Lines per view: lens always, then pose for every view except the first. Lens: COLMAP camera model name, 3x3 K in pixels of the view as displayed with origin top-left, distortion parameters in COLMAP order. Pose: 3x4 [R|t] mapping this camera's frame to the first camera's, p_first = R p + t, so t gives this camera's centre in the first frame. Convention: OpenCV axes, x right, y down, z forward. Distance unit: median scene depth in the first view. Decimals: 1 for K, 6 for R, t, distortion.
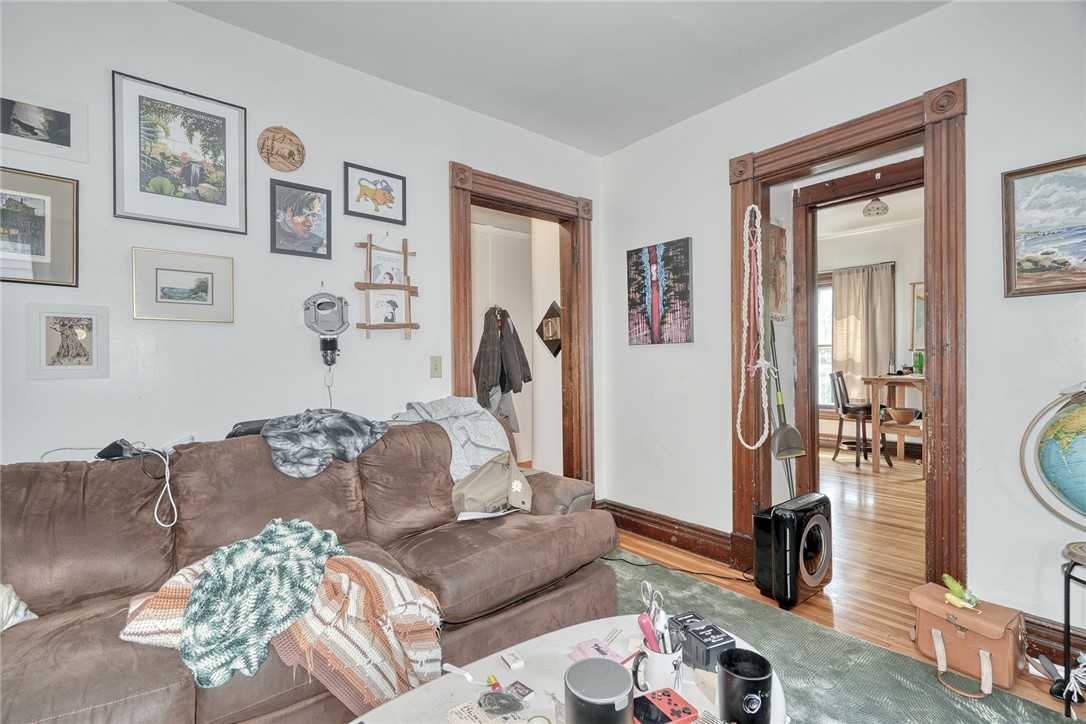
lens RADIAL K [[496.8, 0, 540.1], [0, 496.8, 358.5], [0, 0, 1]] dist [-0.000971, 0.000507]
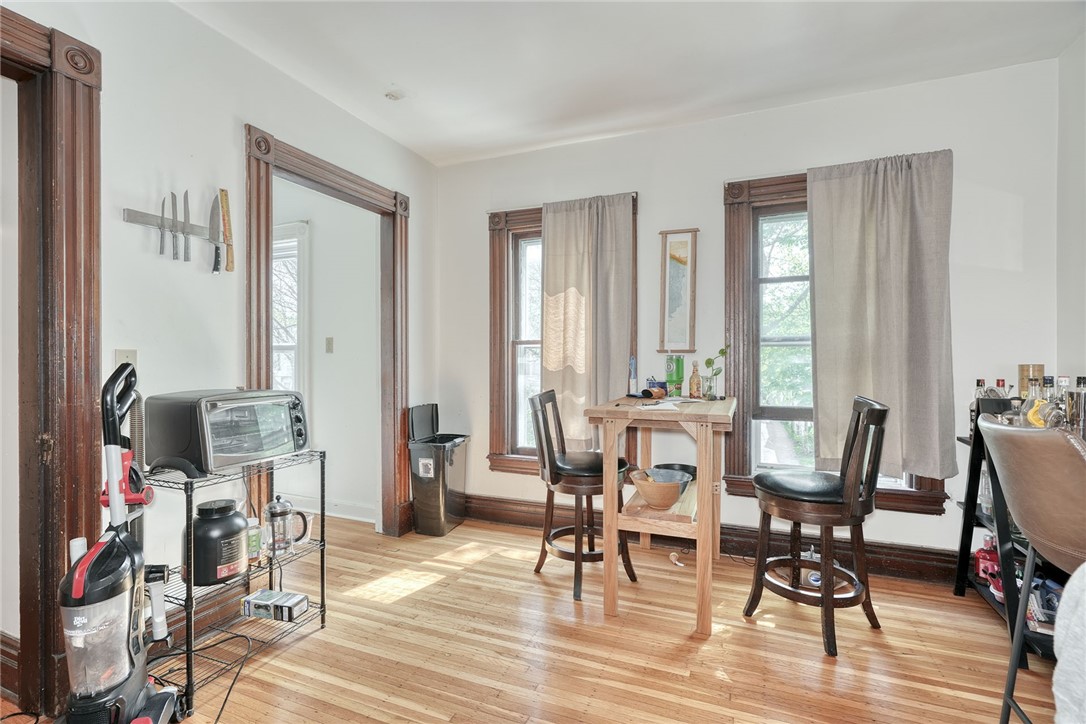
lens RADIAL K [[496.8, 0, 540.1], [0, 496.8, 358.5], [0, 0, 1]] dist [-0.000971, 0.000507]
pose [[0.889635, 0.009215, 0.456579, 0.358553], [-0.005802, 0.999944, -0.008875, -0.003515], [-0.456635, 0.005246, 0.889638, 0.545963]]
